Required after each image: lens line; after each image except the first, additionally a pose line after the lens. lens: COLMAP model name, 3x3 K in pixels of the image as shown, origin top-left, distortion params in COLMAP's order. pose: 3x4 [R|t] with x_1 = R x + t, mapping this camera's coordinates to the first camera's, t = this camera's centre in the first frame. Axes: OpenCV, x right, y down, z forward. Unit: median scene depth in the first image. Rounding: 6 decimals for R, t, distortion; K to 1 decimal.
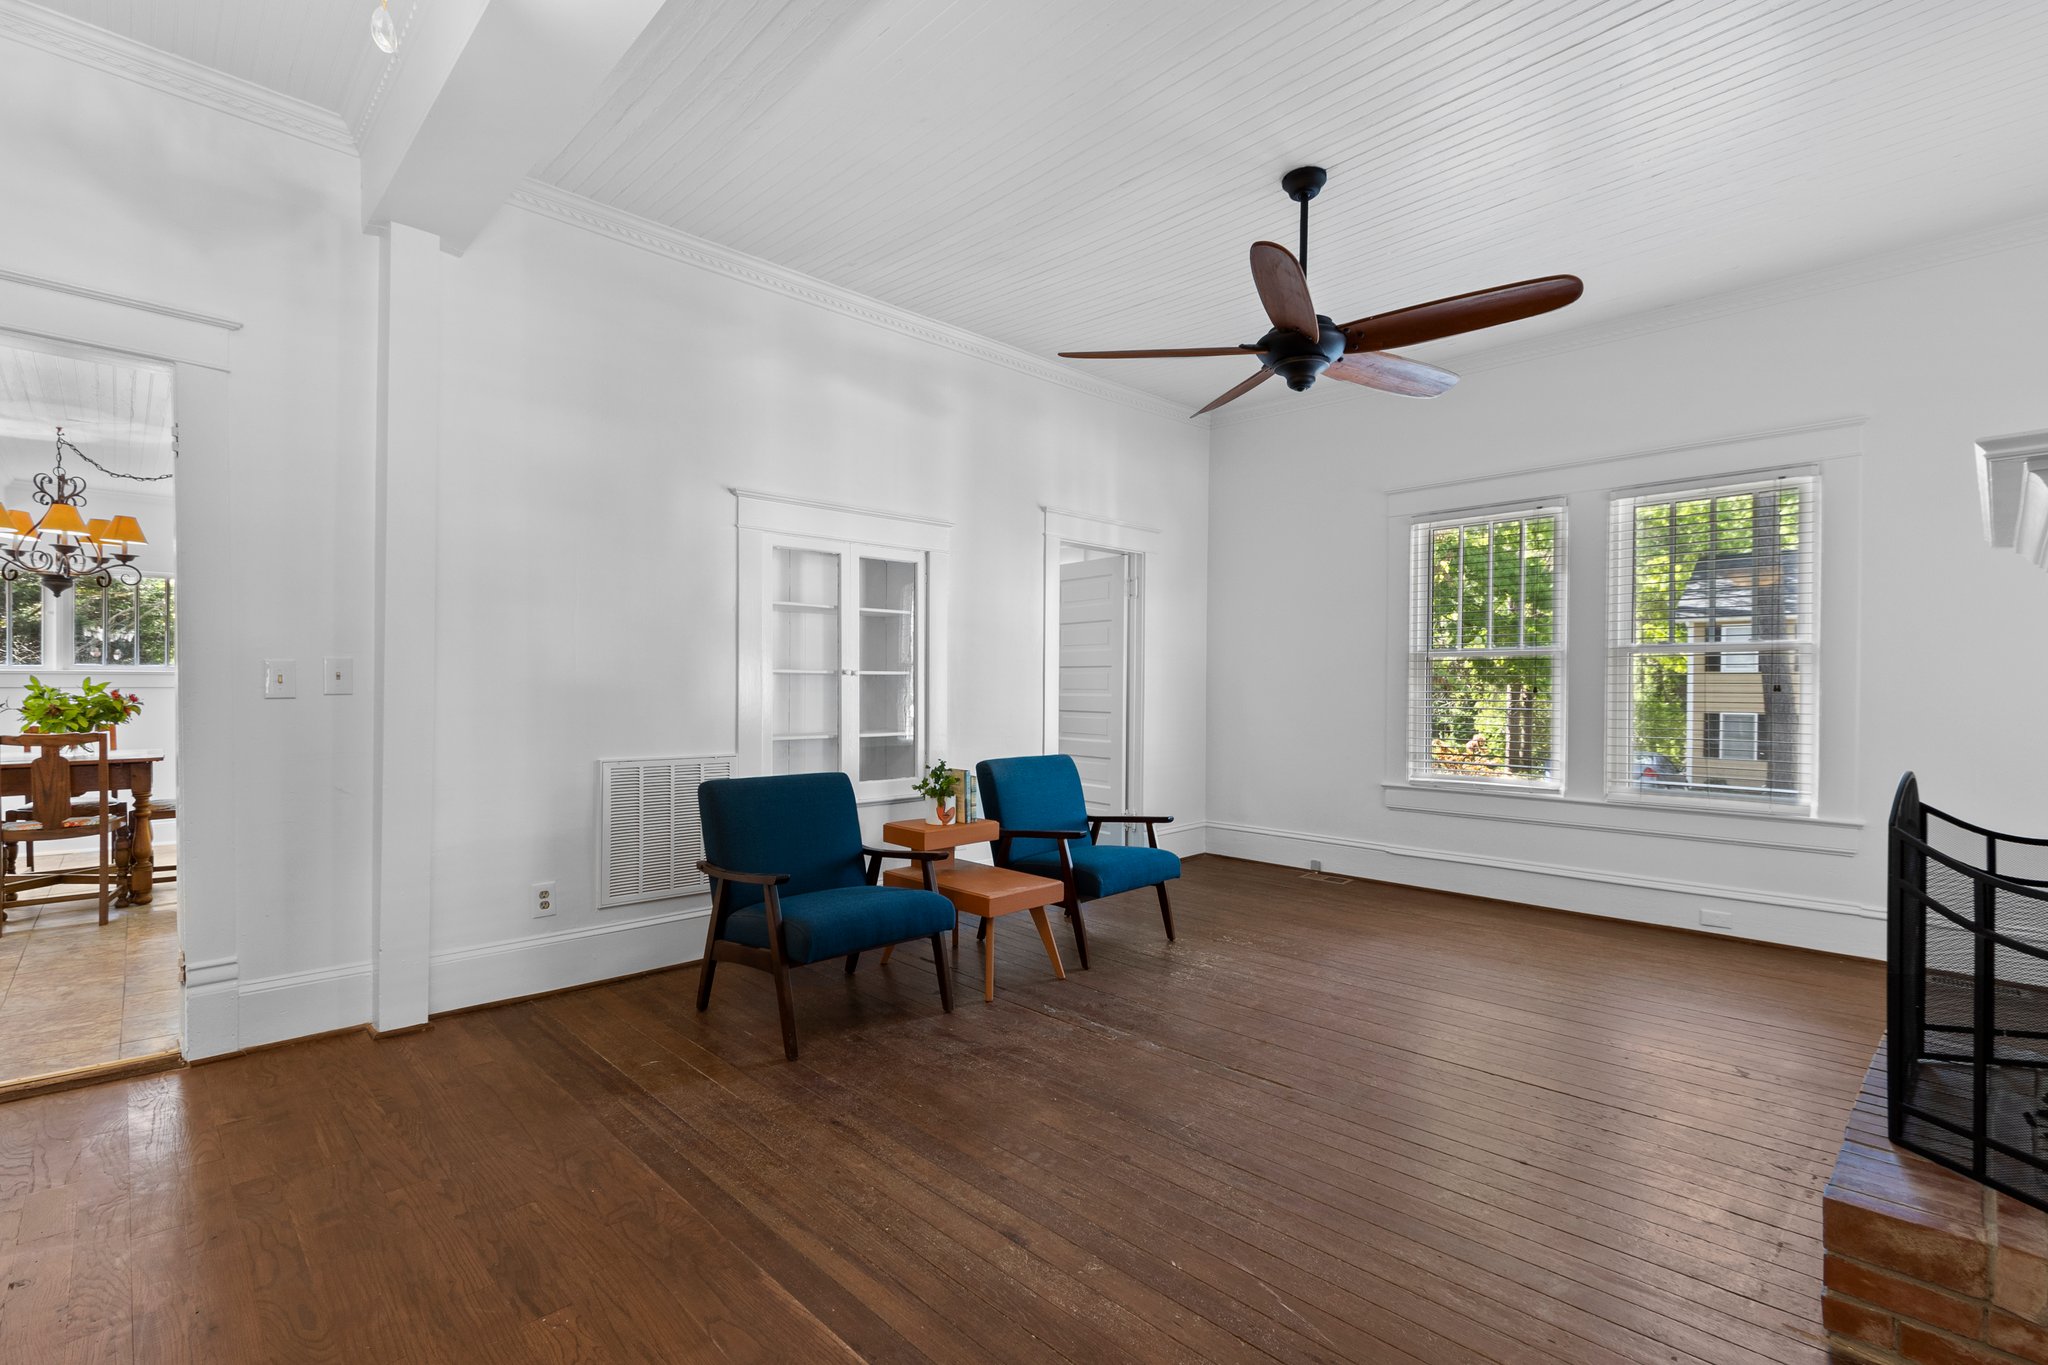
lens RADIAL K [[944.2, 0, 1027.5], [0, 944.2, 695.6], [0, 0, 1]] dist [0.017668, 0.000369]
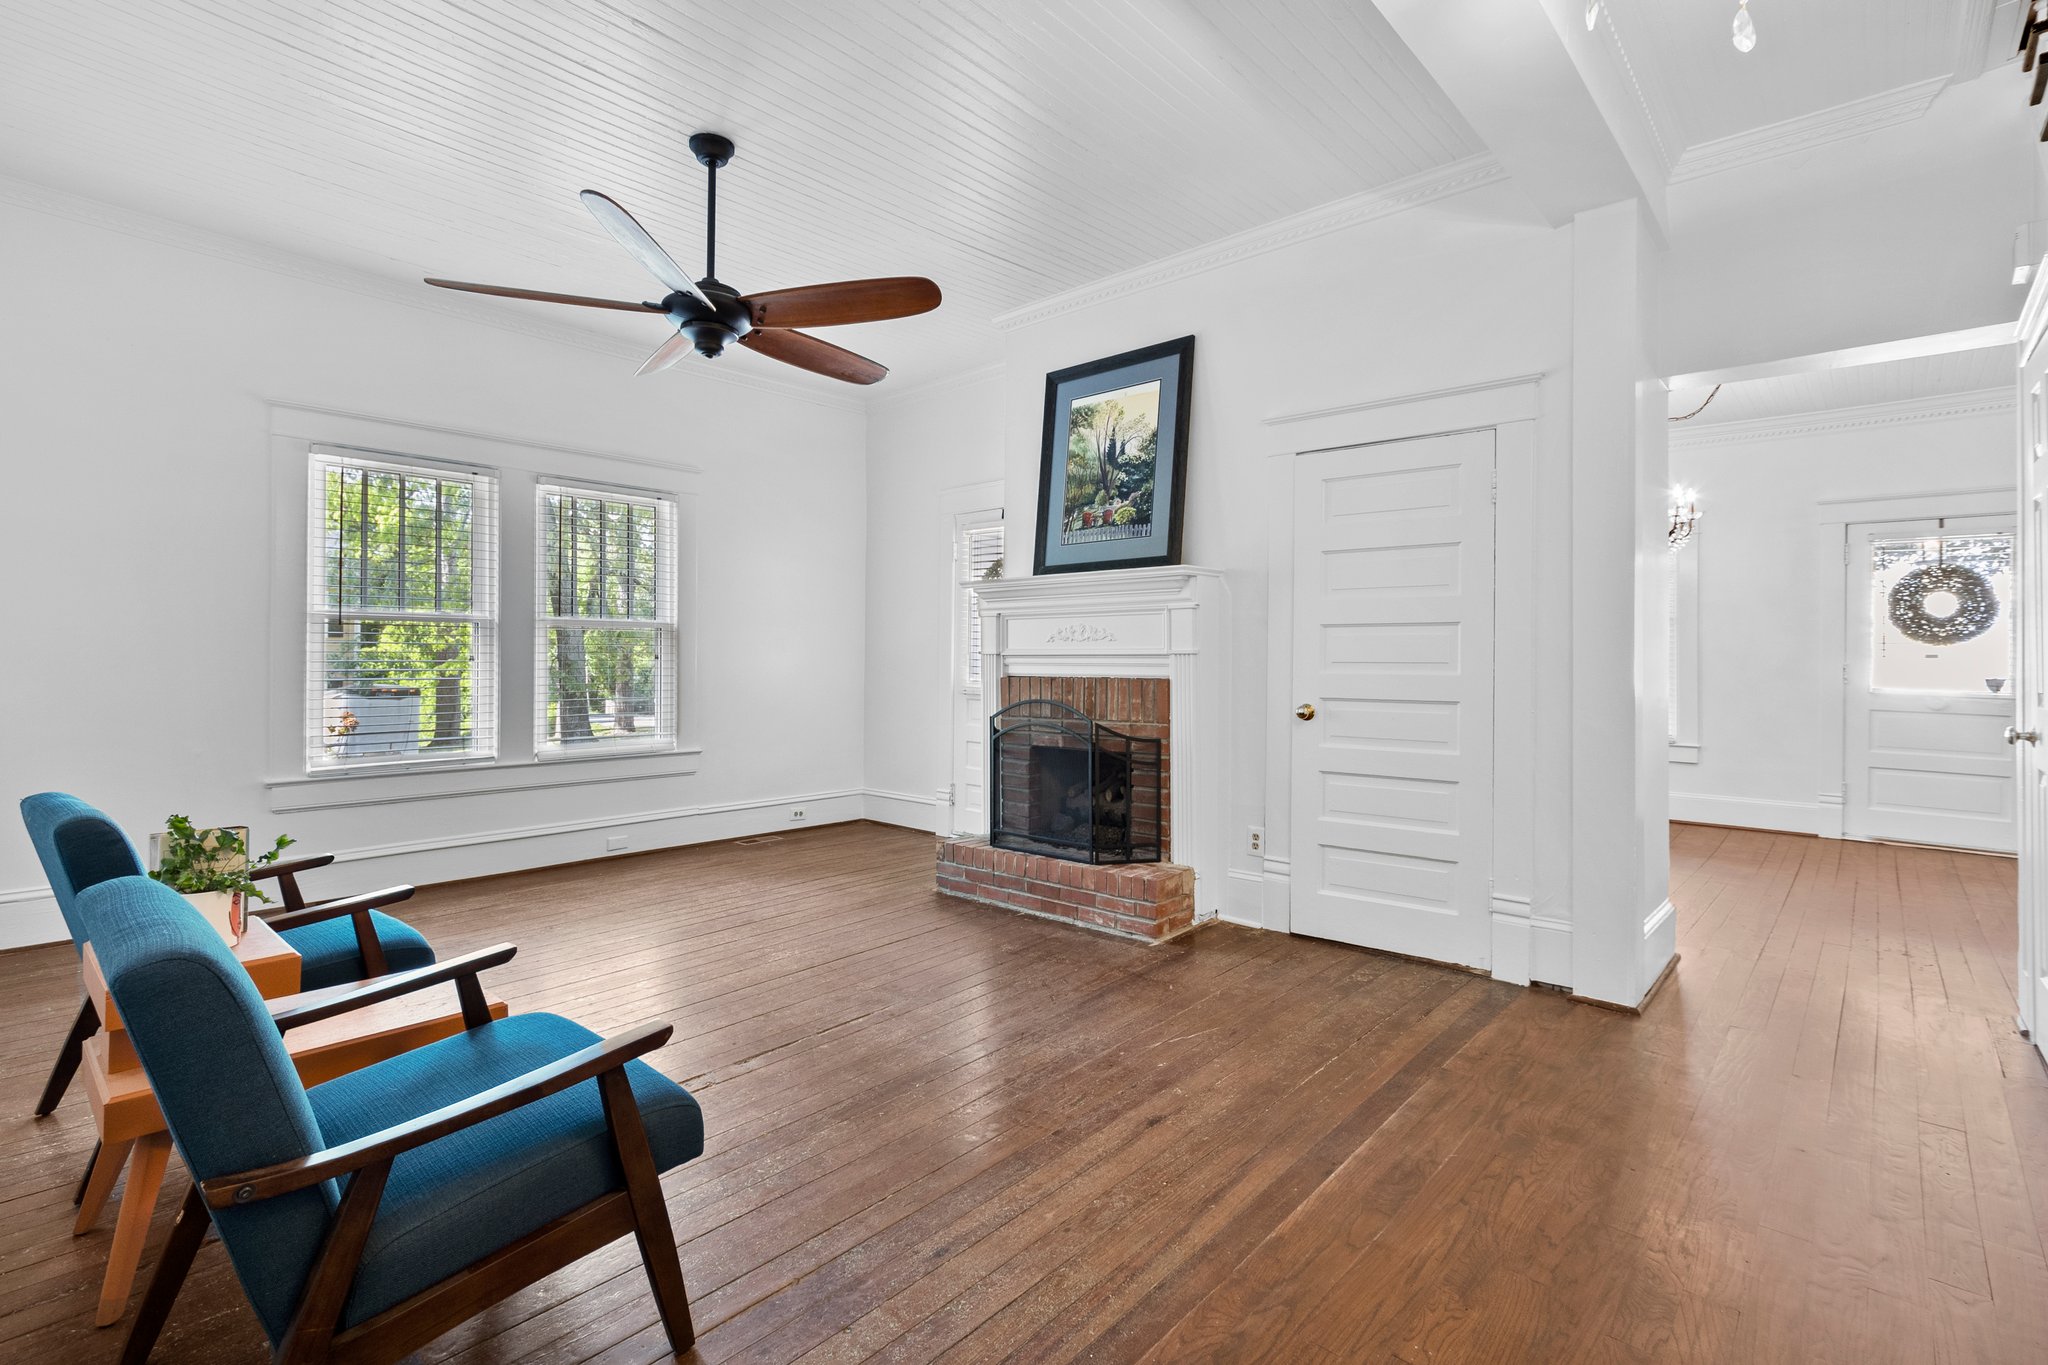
lens RADIAL K [[944.2, 0, 1013.2], [0, 944.2, 653.8], [0, 0, 1]] dist [0.017668, 0.000369]
pose [[-0.064784, -0.001079, 0.997899, -0.833098], [0.003222, 0.999994, 0.001291, -0.017703], [-0.997894, 0.003299, -0.064780, 0.869109]]
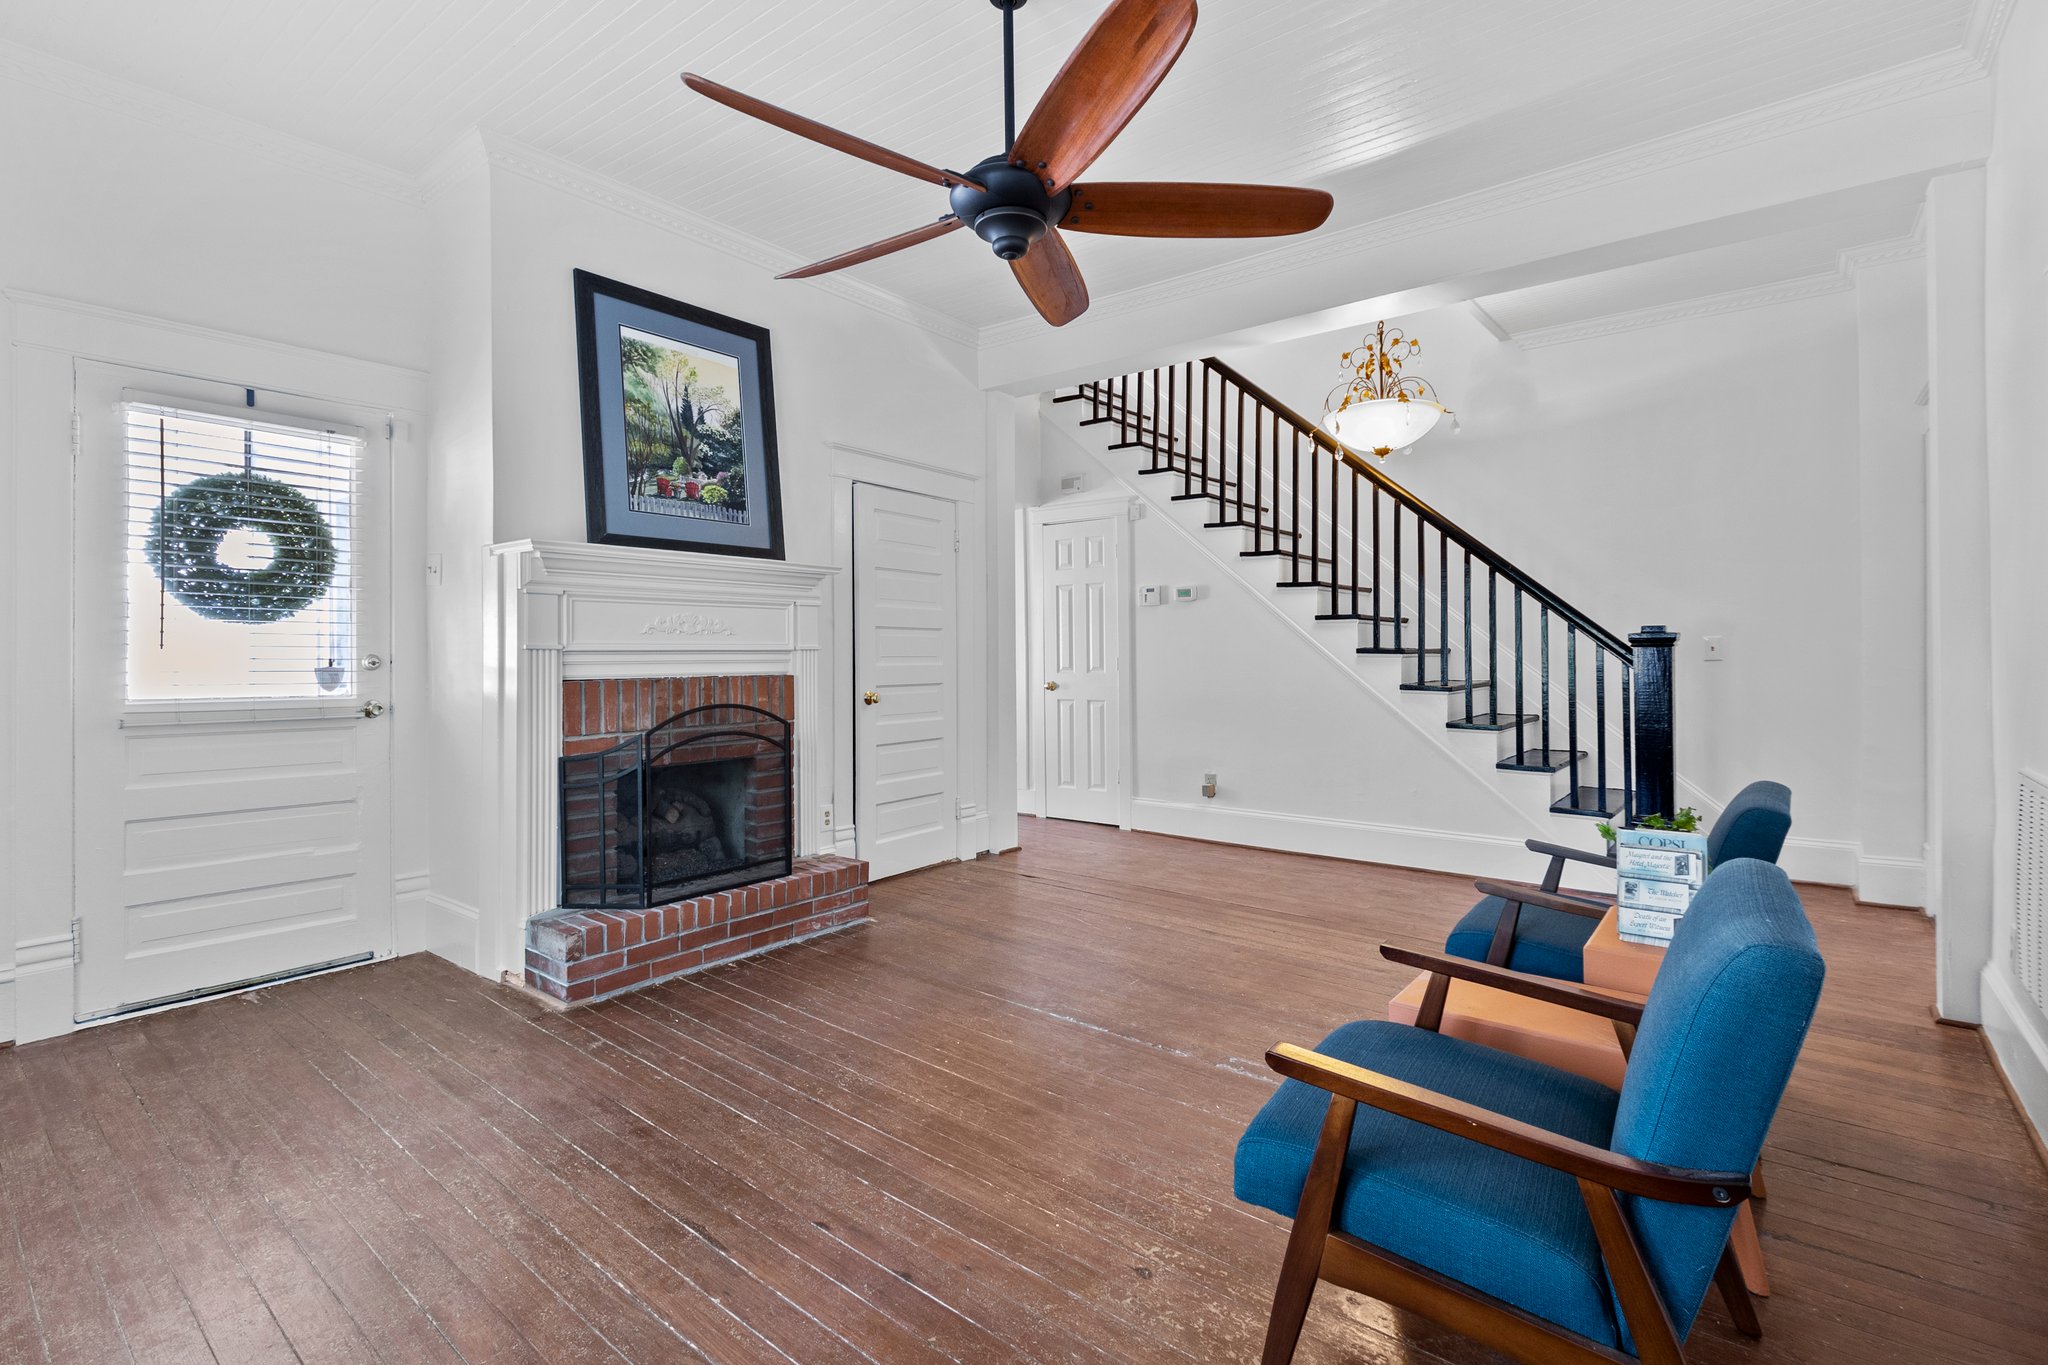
lens RADIAL K [[944.2, 0, 1029.1], [0, 944.2, 663.5], [0, 0, 1]] dist [0.017668, 0.000369]
pose [[-0.992769, 0.001685, -0.120029, 0.413922], [-0.000091, 0.999891, 0.014785, -0.015272], [0.120040, 0.014689, -0.992660, 2.023158]]
